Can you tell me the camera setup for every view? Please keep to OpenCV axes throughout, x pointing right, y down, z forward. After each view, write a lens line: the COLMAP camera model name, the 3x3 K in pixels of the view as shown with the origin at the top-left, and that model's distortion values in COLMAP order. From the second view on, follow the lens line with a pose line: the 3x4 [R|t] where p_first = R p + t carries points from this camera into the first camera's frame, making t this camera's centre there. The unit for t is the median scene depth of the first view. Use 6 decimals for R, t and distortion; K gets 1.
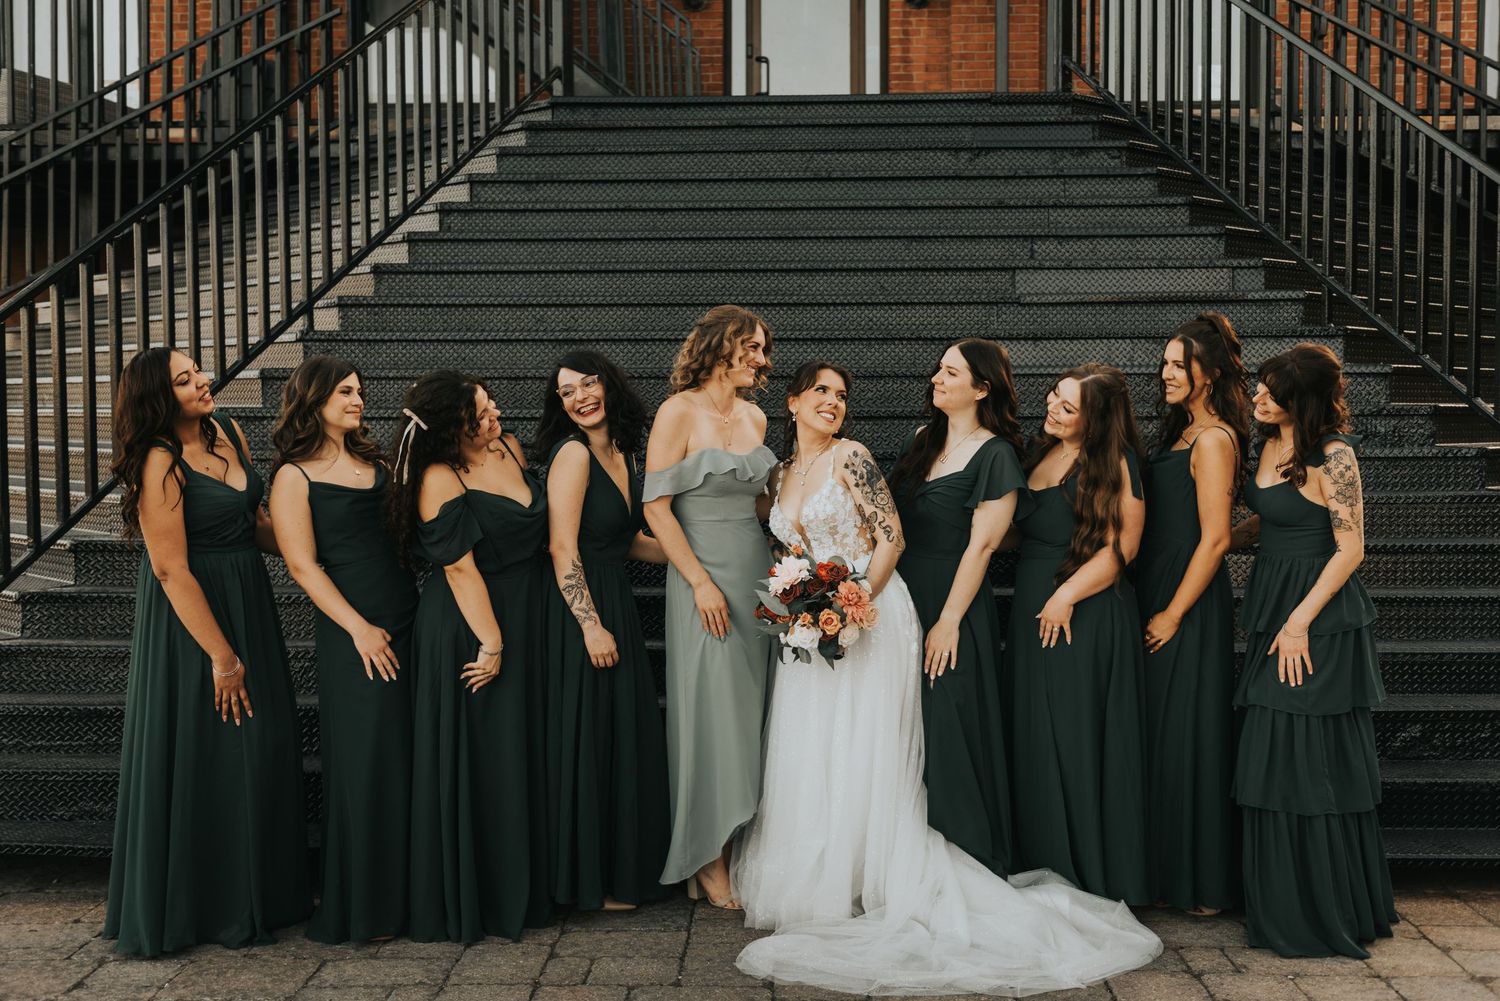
lens RADIAL K [[1678.7, 0, 744.9], [0, 1678.7, 458.6], [0, 0, 1]] dist [-0.019674, 0.023694]
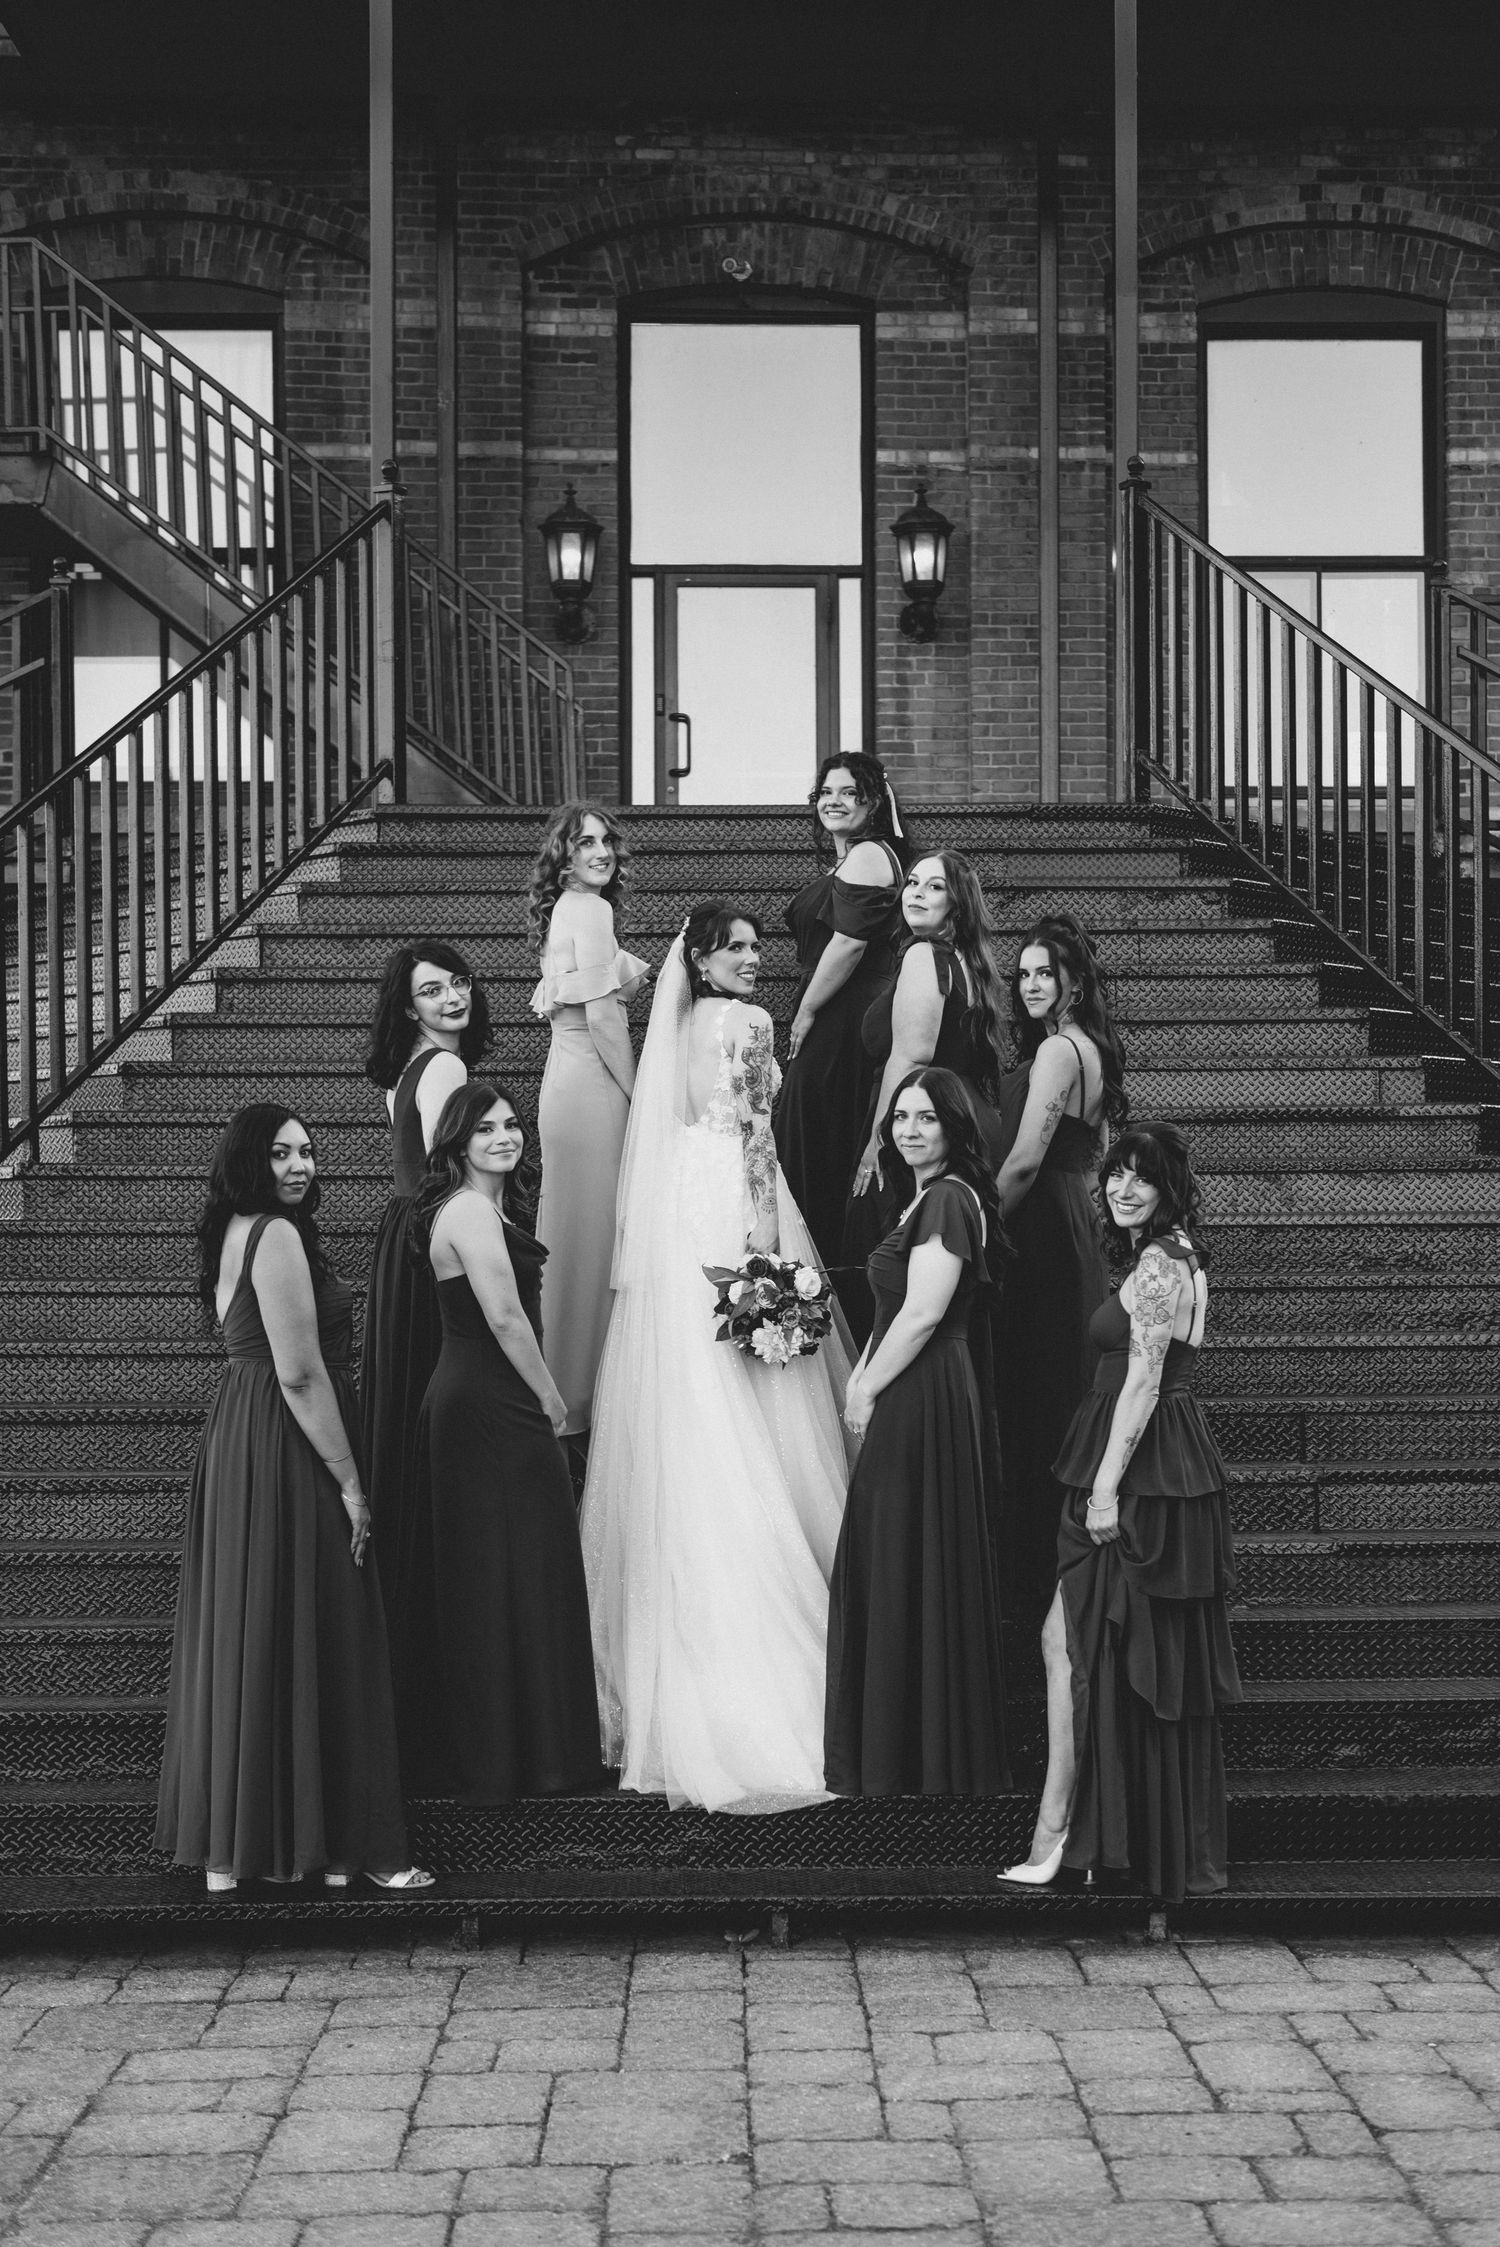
lens RADIAL K [[2860.1, 0, 786.0], [0, 2860.1, 1191.5], [0, 0, 1]] dist [-0.013553, -0.007483]
pose [[0.998415, -0.002214, 0.056230, -0.019127], [0.004908, 0.998844, -0.047810, -0.007526], [-0.056059, 0.048010, 0.997272, -0.151203]]
